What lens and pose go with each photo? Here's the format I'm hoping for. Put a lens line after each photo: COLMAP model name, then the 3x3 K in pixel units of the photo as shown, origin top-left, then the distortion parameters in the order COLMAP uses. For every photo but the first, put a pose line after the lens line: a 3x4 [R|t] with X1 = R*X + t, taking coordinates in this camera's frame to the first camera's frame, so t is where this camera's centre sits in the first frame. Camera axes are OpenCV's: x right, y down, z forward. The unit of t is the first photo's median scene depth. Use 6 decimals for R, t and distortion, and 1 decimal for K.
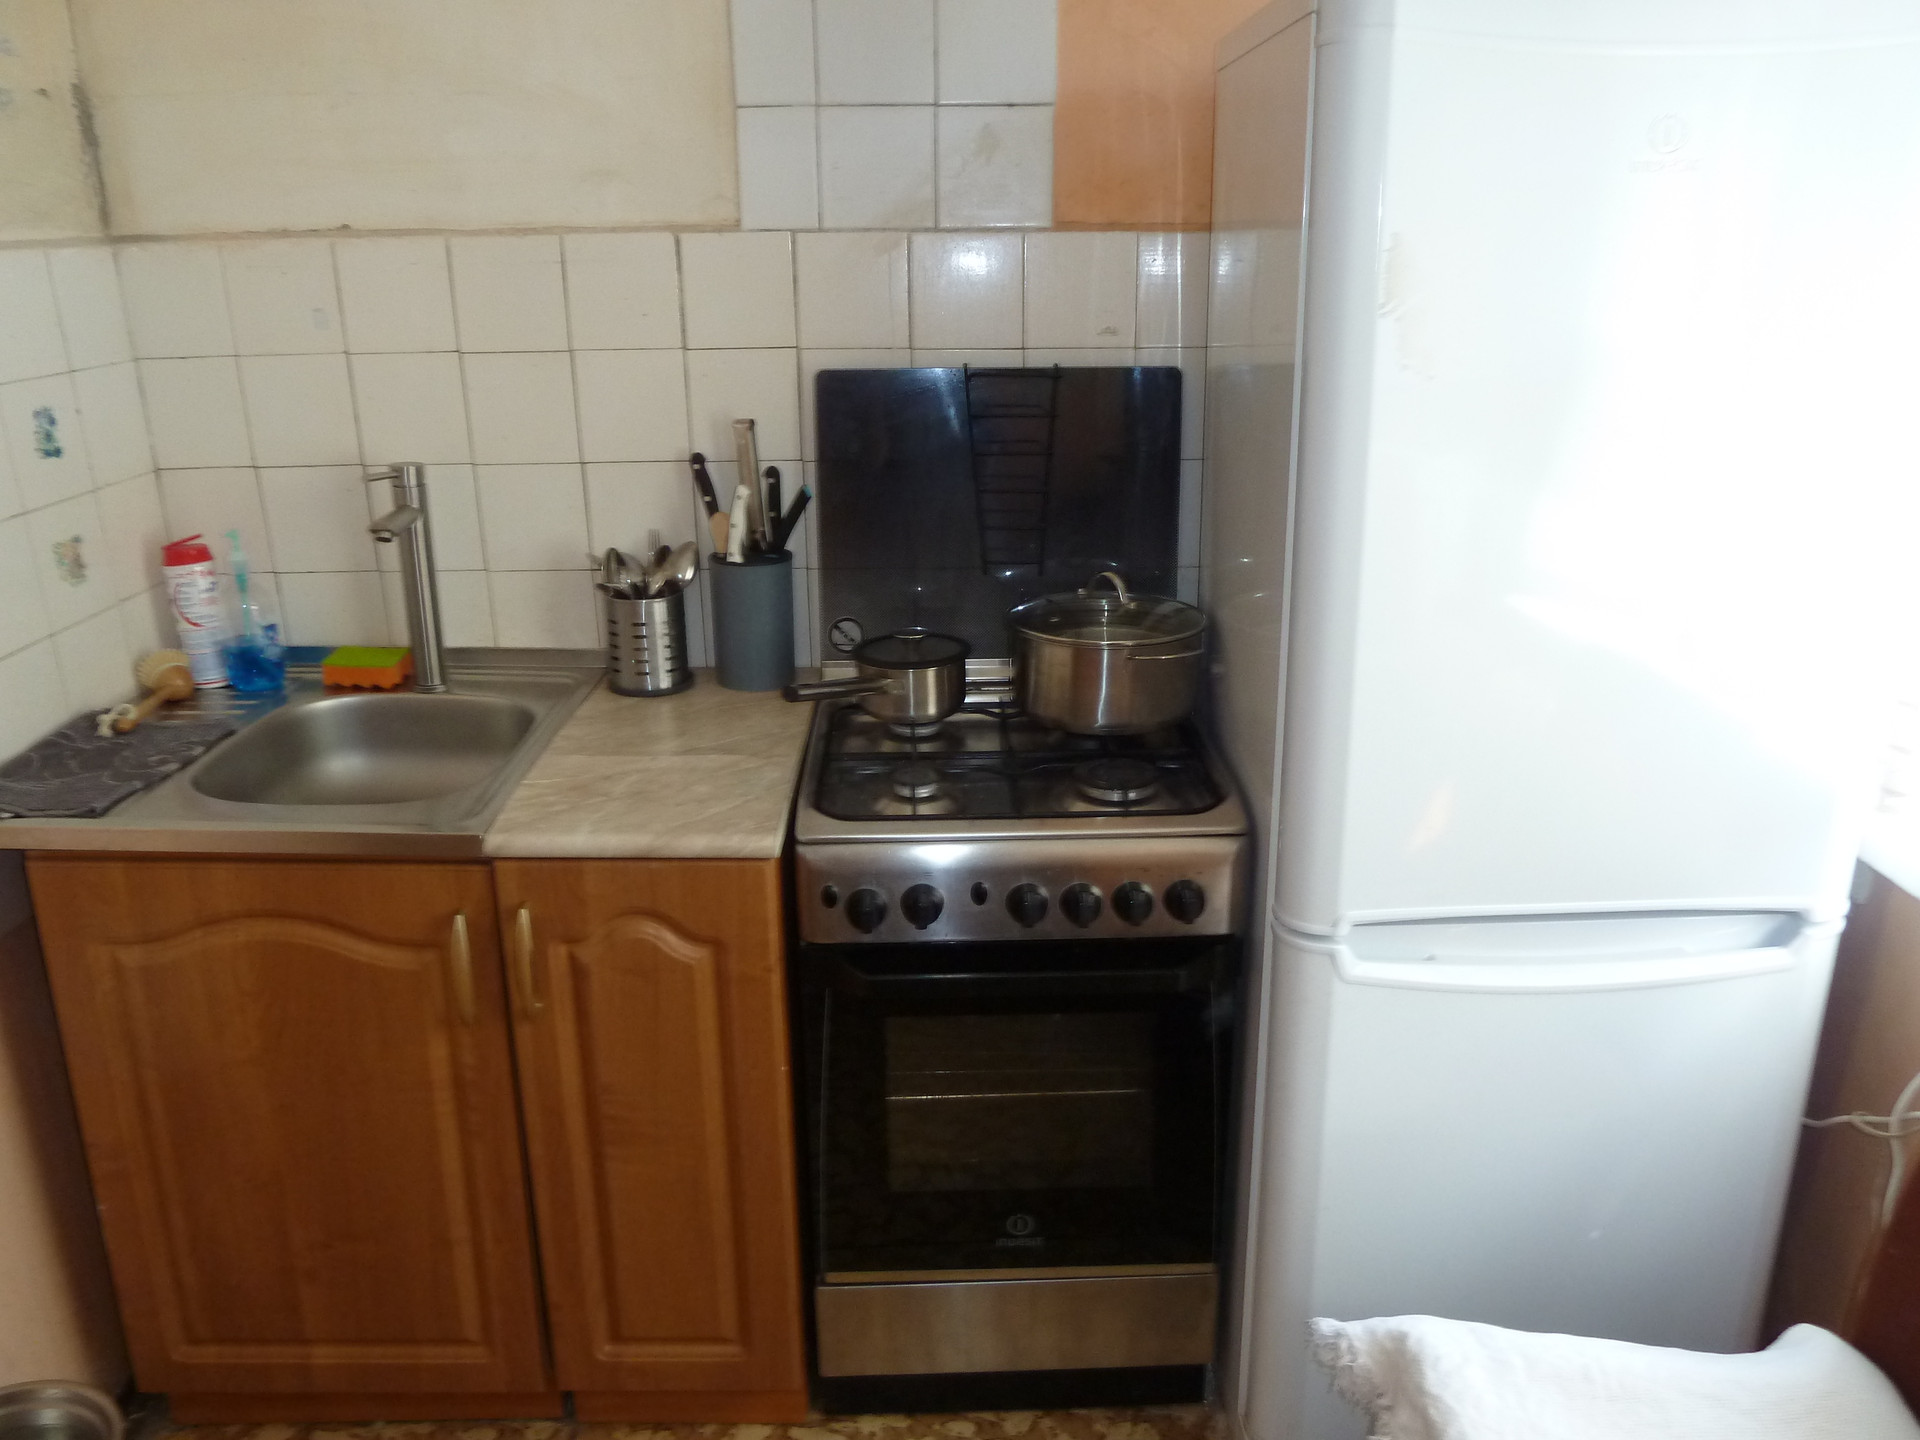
lens RADIAL K [[1436.3, 0, 963.7], [0, 1436.3, 712.0], [0, 0, 1]] dist [-0.031778, -0.000486]
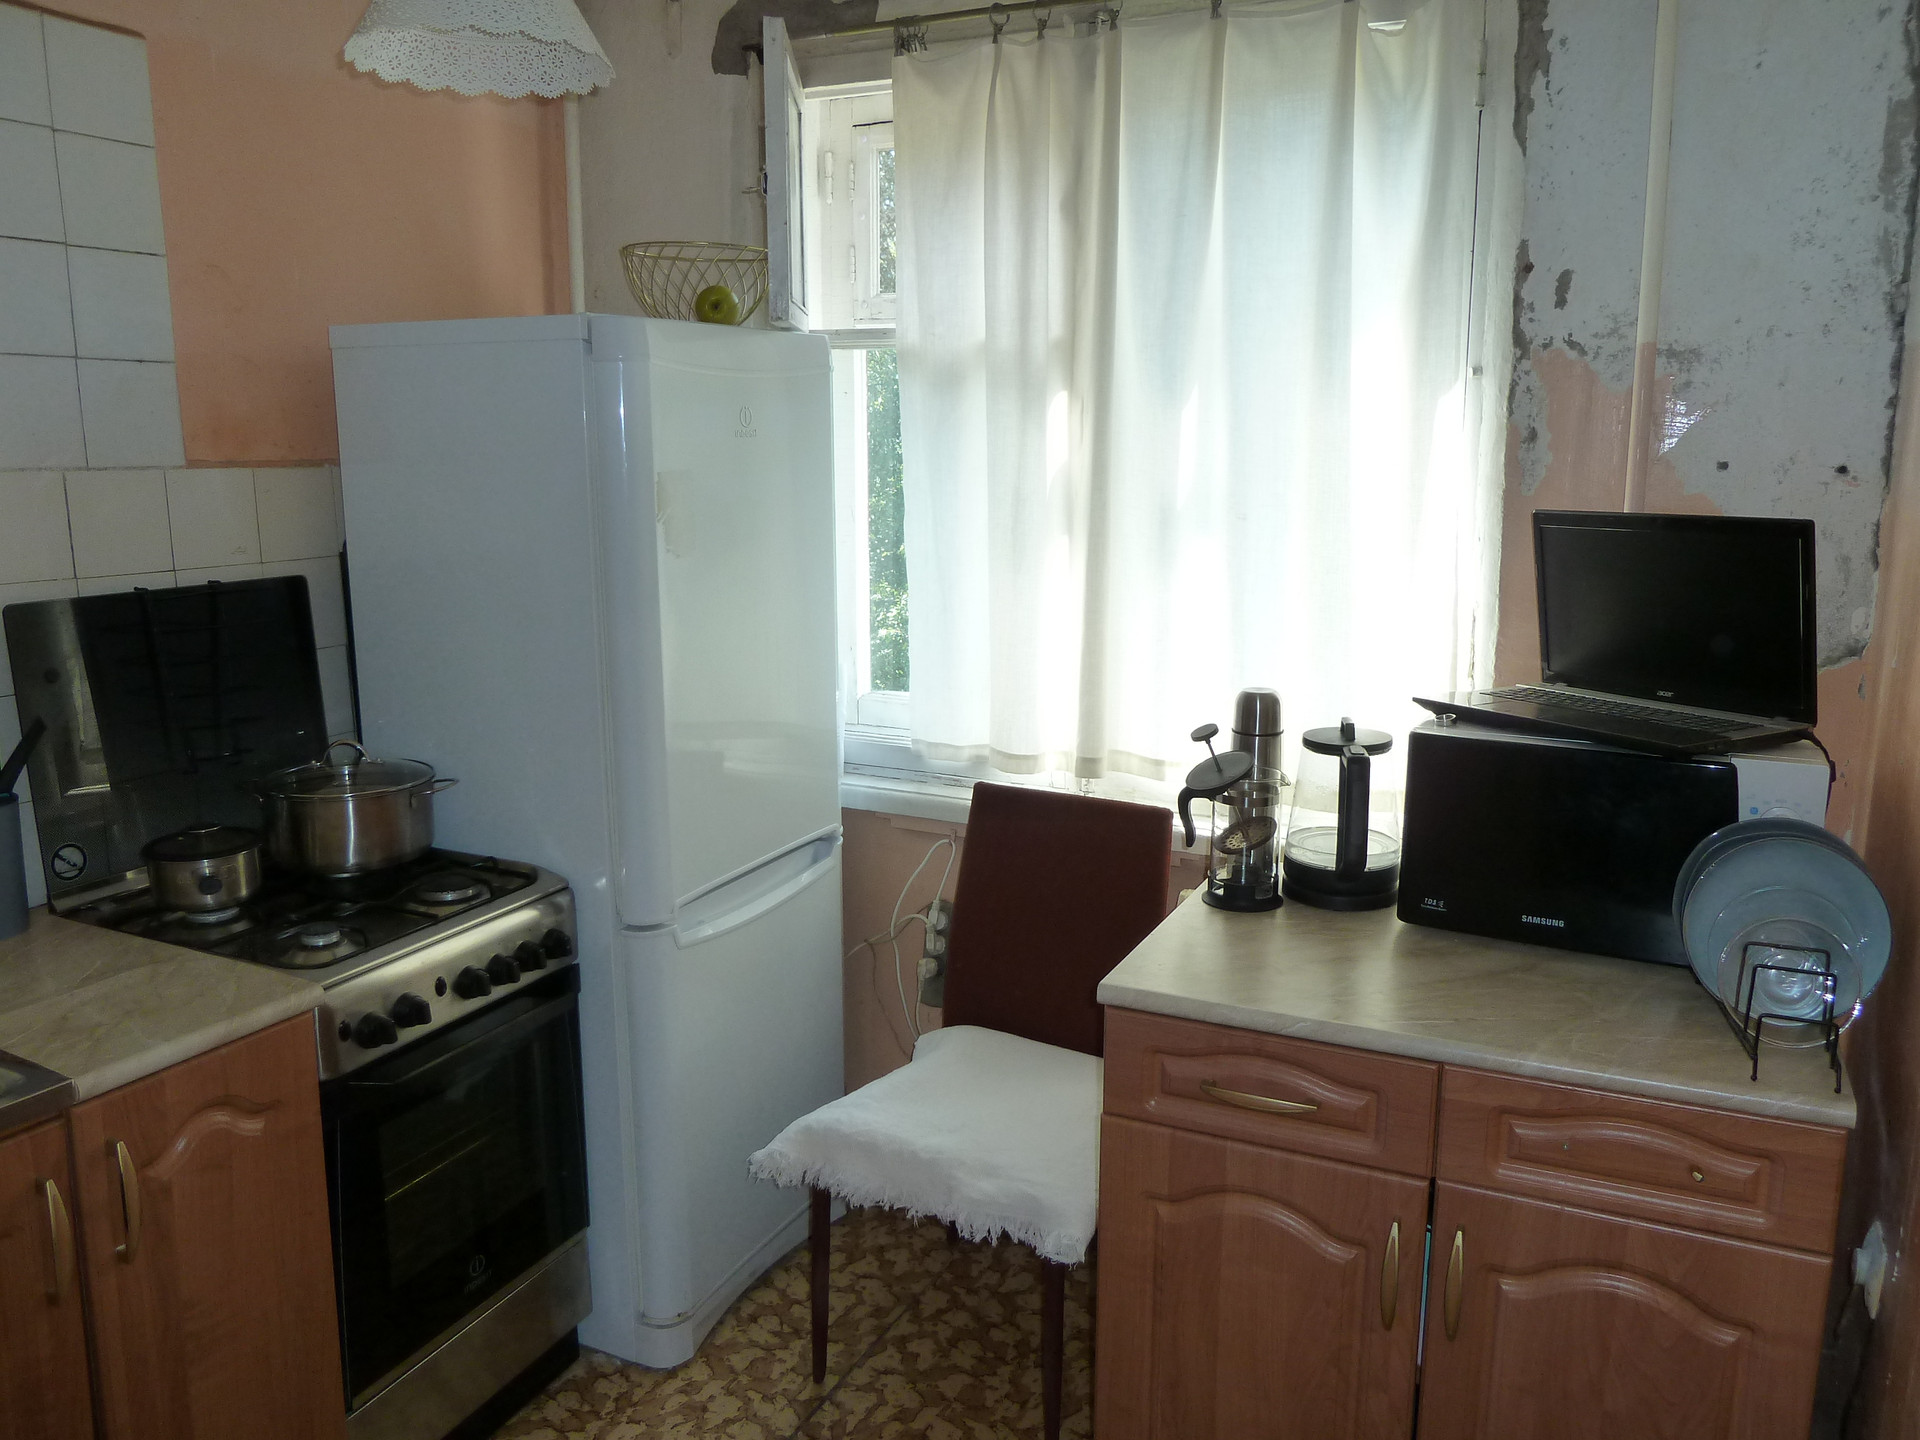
lens RADIAL K [[1436.3, 0, 963.7], [0, 1436.3, 712.0], [0, 0, 1]] dist [-0.031778, -0.000486]
pose [[0.439362, -0.155723, 0.884710, -0.786118], [0.275078, 0.960872, 0.032521, -0.016915], [-0.855157, 0.229076, 0.465006, -0.017539]]
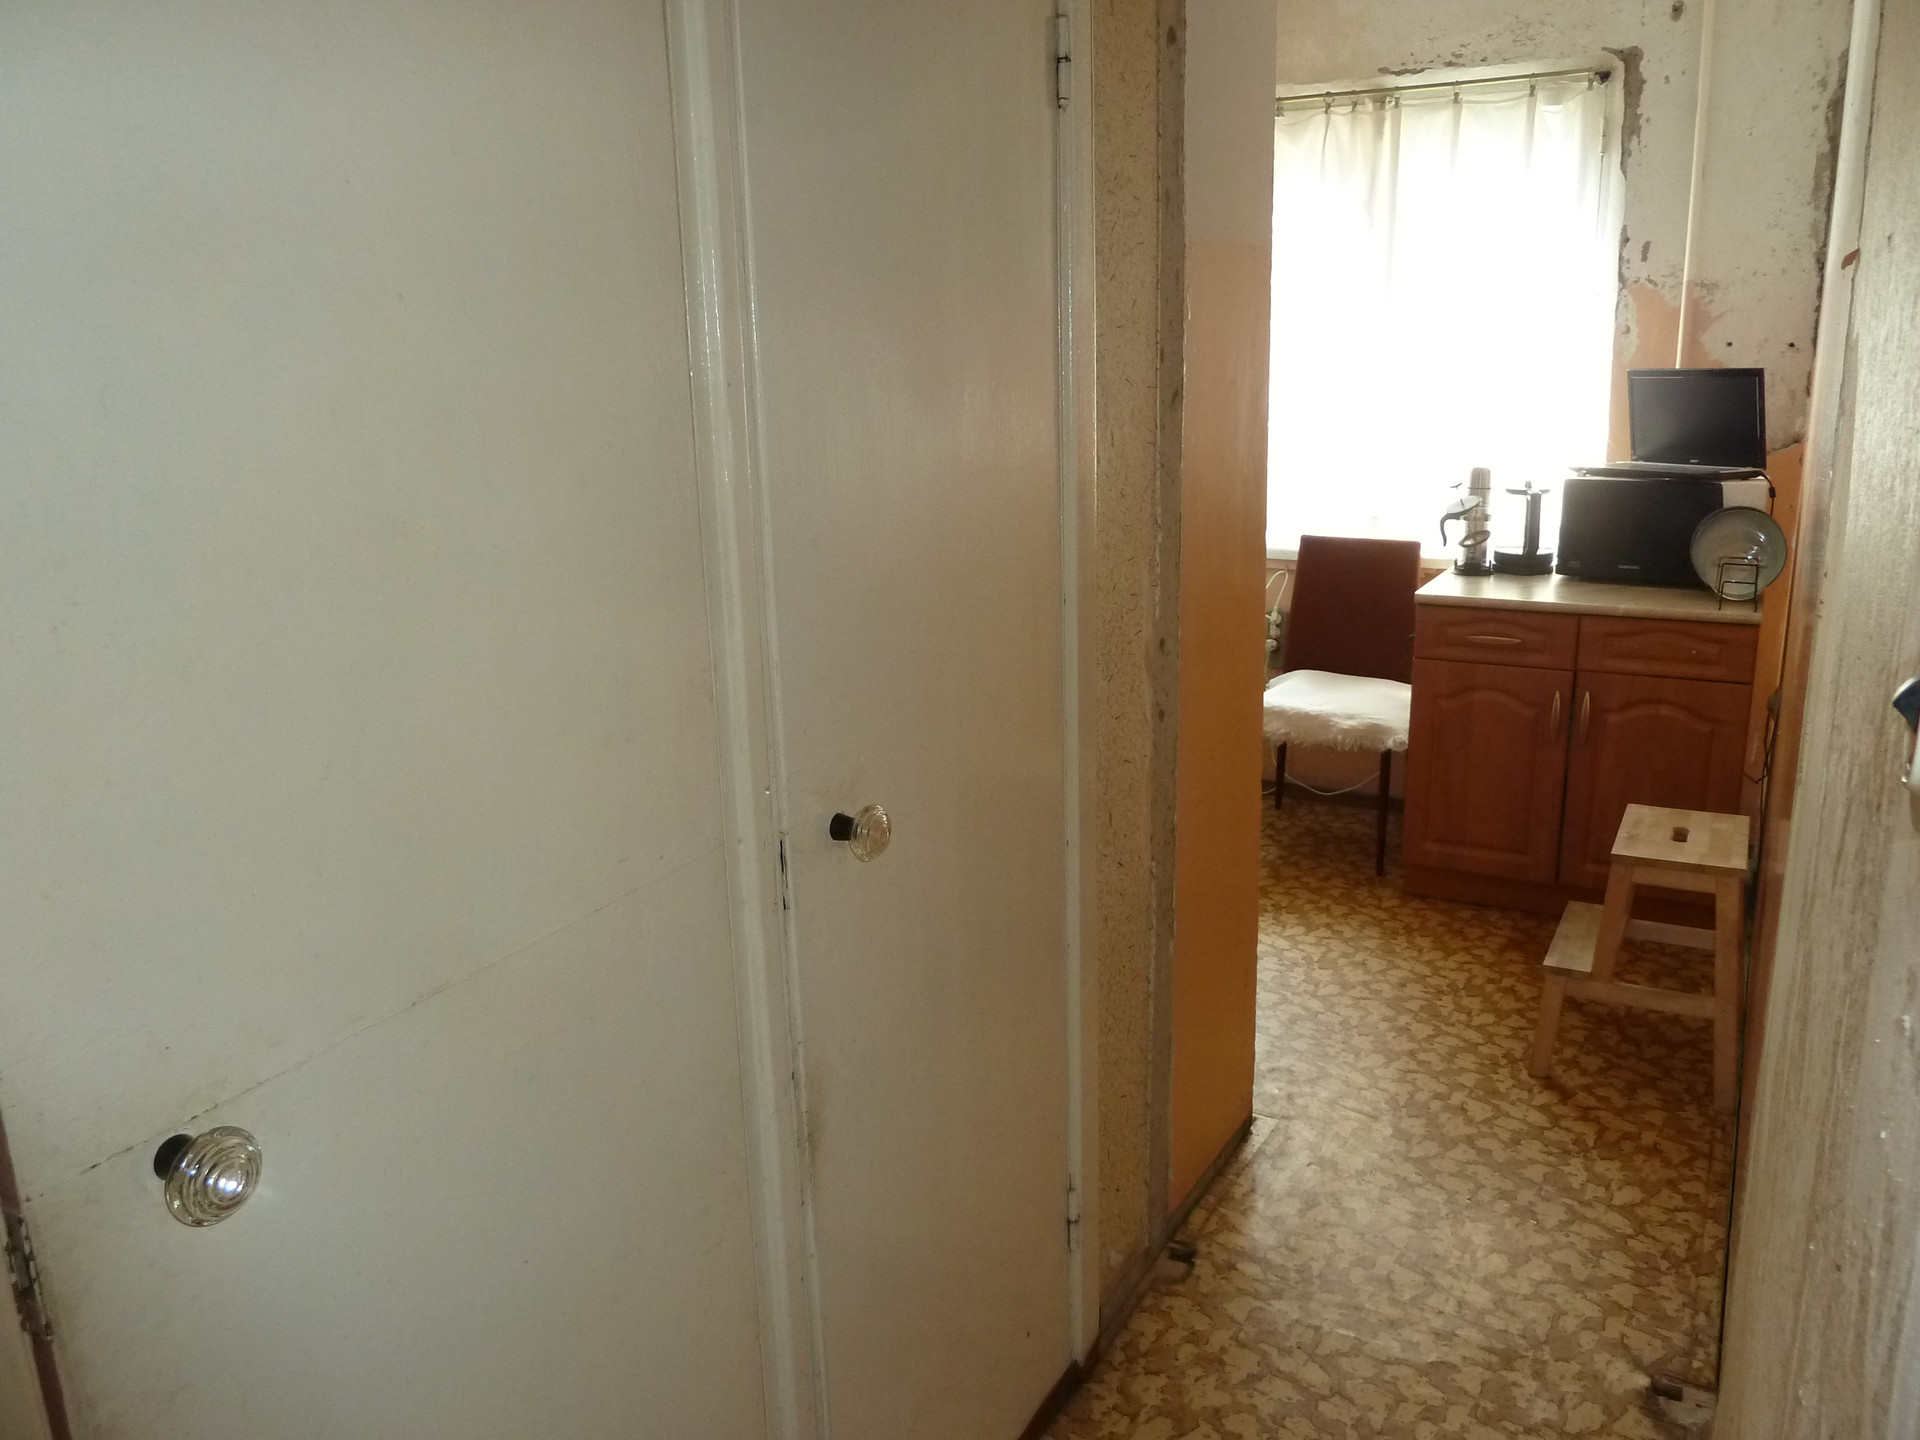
lens RADIAL K [[1436.3, 0, 963.7], [0, 1436.3, 712.0], [0, 0, 1]] dist [-0.031778, -0.000486]
pose [[0.490943, -0.207292, 0.846171, -2.266246], [0.283044, 0.956541, 0.070110, 0.066617], [-0.823930, 0.205084, 0.528280, -0.141362]]
